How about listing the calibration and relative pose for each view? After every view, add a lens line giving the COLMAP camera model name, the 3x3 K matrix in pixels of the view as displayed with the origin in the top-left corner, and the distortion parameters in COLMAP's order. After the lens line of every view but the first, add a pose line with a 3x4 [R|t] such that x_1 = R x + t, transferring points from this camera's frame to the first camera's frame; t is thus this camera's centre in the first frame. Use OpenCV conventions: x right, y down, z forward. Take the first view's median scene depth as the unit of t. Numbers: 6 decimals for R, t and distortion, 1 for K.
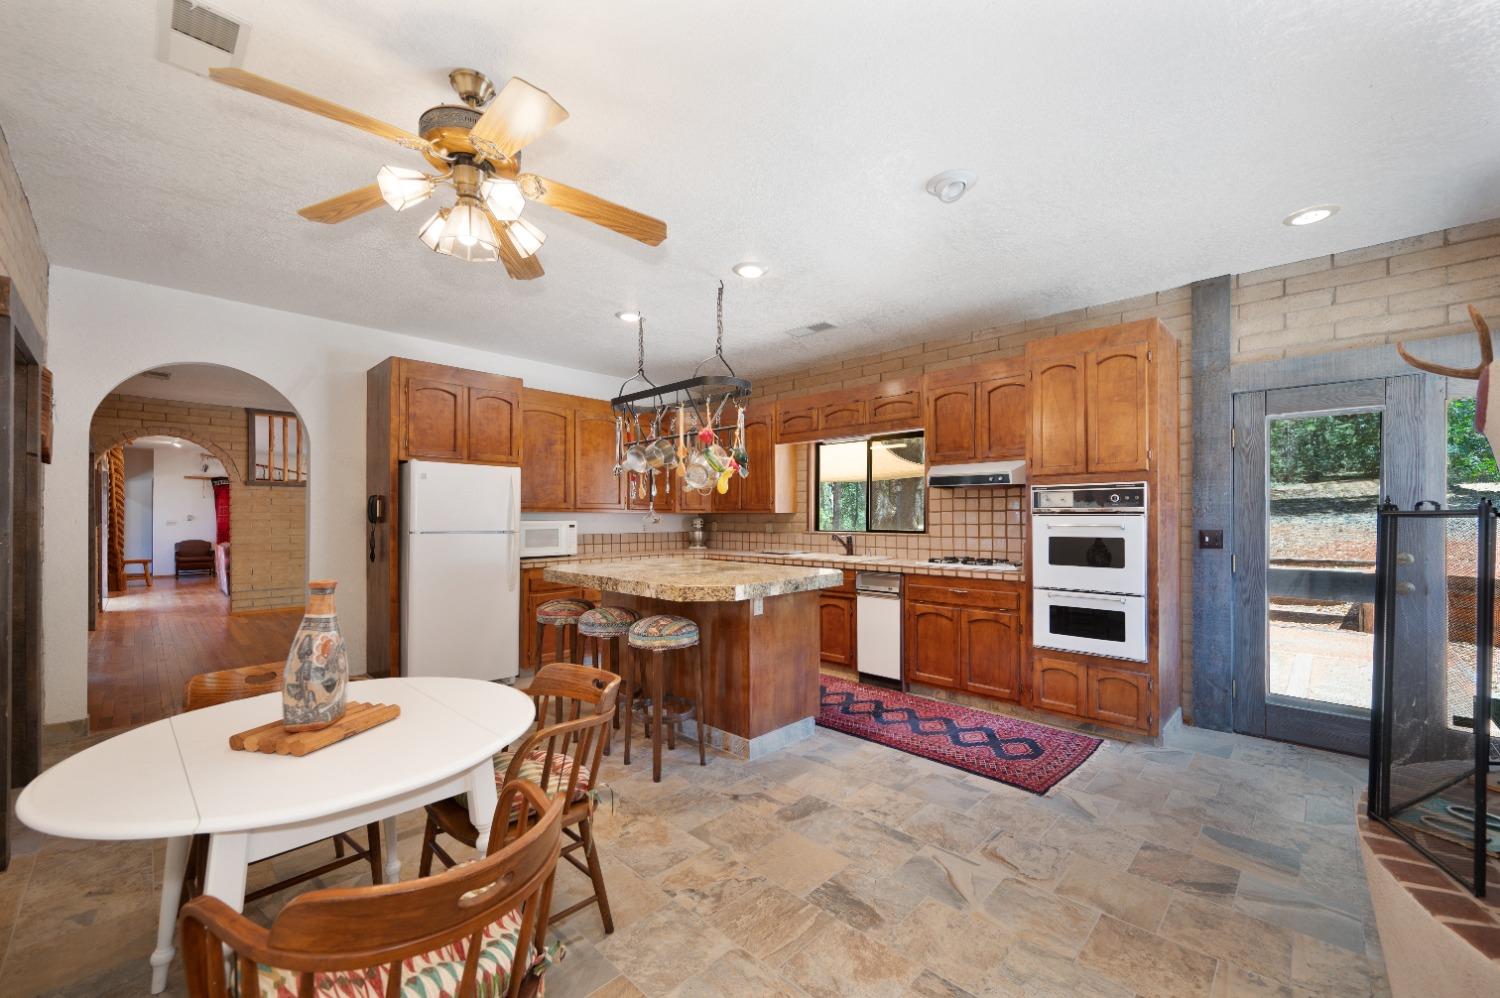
lens RADIAL K [[594.5, 0, 751.5], [0, 594.5, 514.7], [0, 0, 1]] dist [-0.000519, 0.000053]
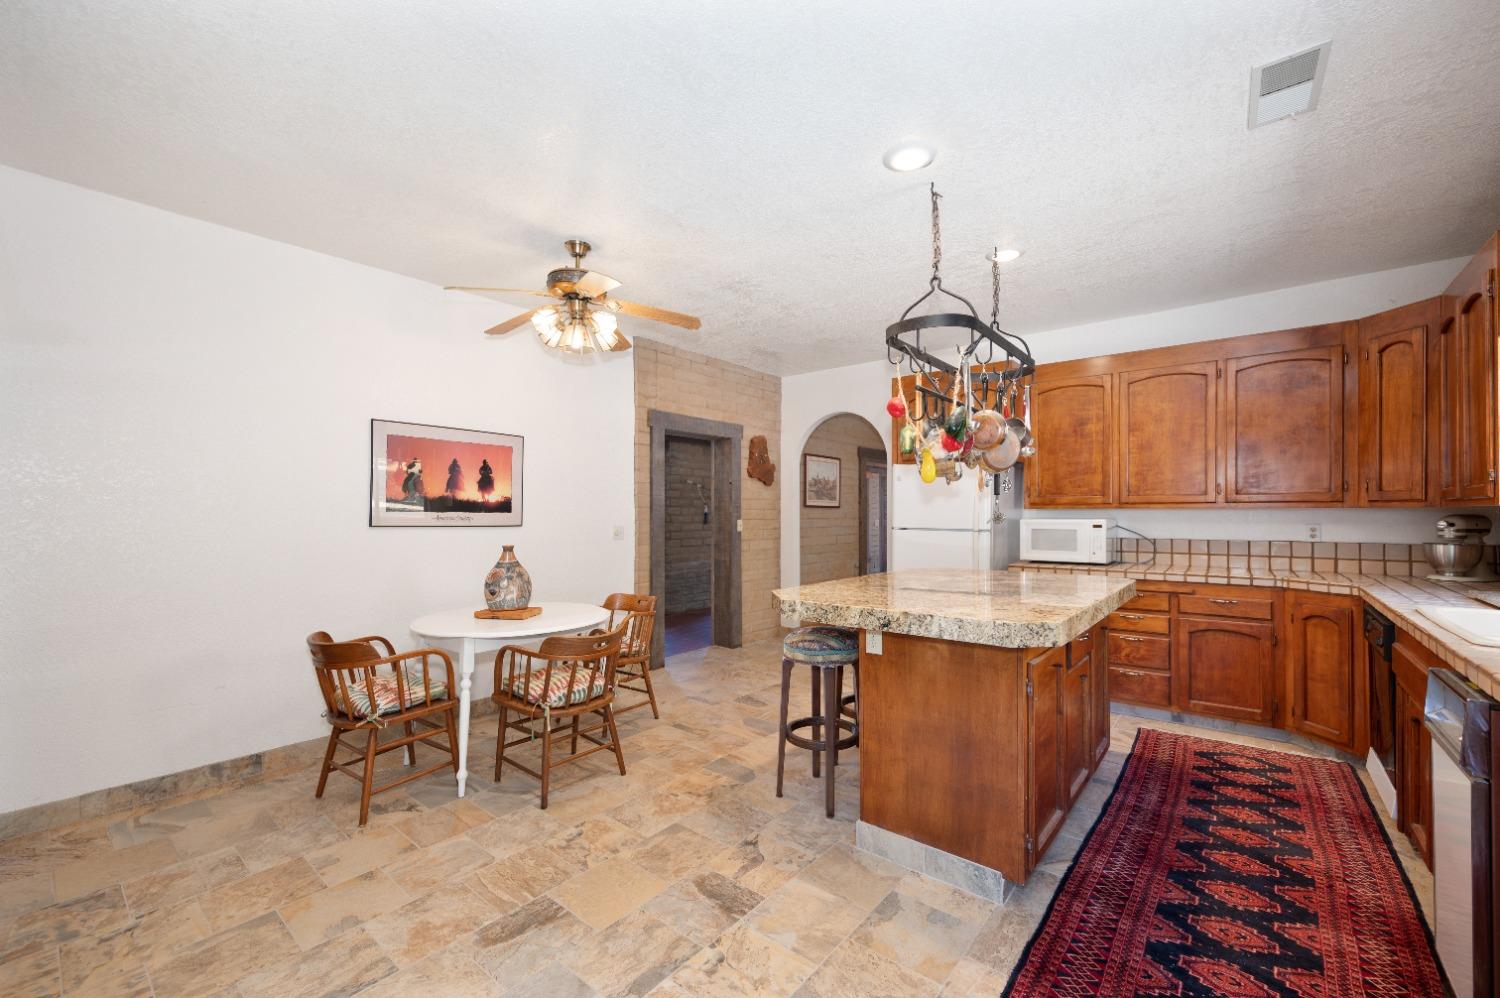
lens RADIAL K [[594.5, 0, 751.5], [0, 594.5, 514.7], [0, 0, 1]] dist [-0.000519, 0.000053]
pose [[0.088134, 0.002173, -0.996106, 0.561361], [0.003502, 0.999991, 0.002492, 0.000608], [0.996102, -0.003708, 0.088126, 0.632993]]
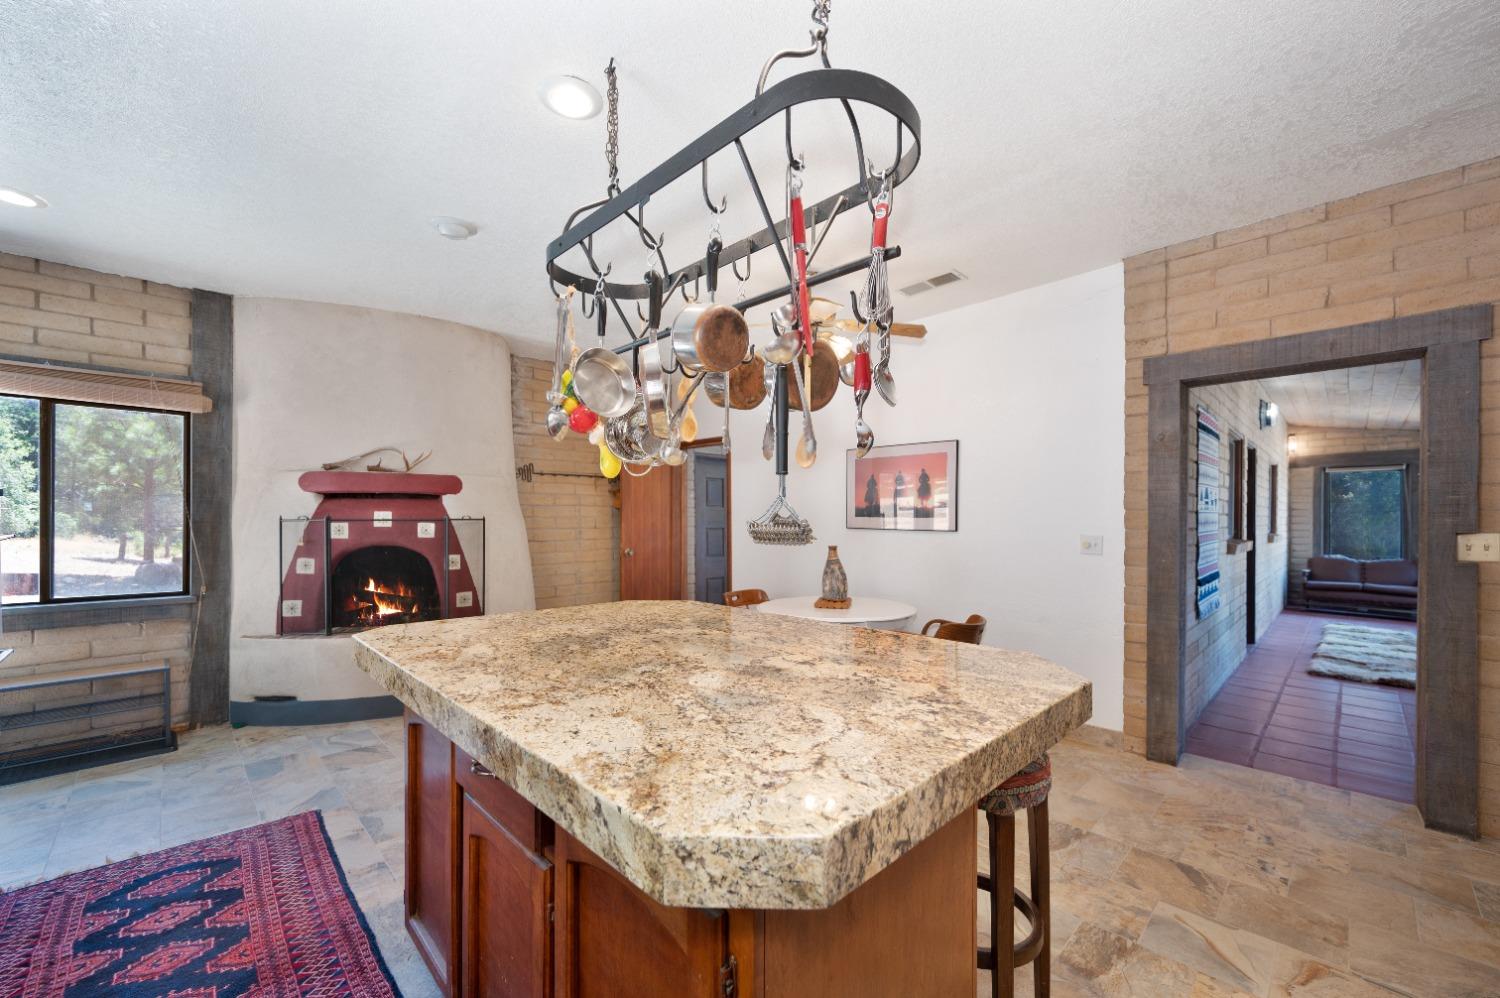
lens RADIAL K [[587.0, 0, 759.1], [0, 587.0, 517.3], [0, 0, 1]] dist [-0.002804, -0.000332]
pose [[-0.999952, -0.000023, 0.009749, -0.130512], [-0.000091, 0.999976, -0.006936, 0.004643], [-0.009749, -0.006937, -0.999928, 1.295583]]
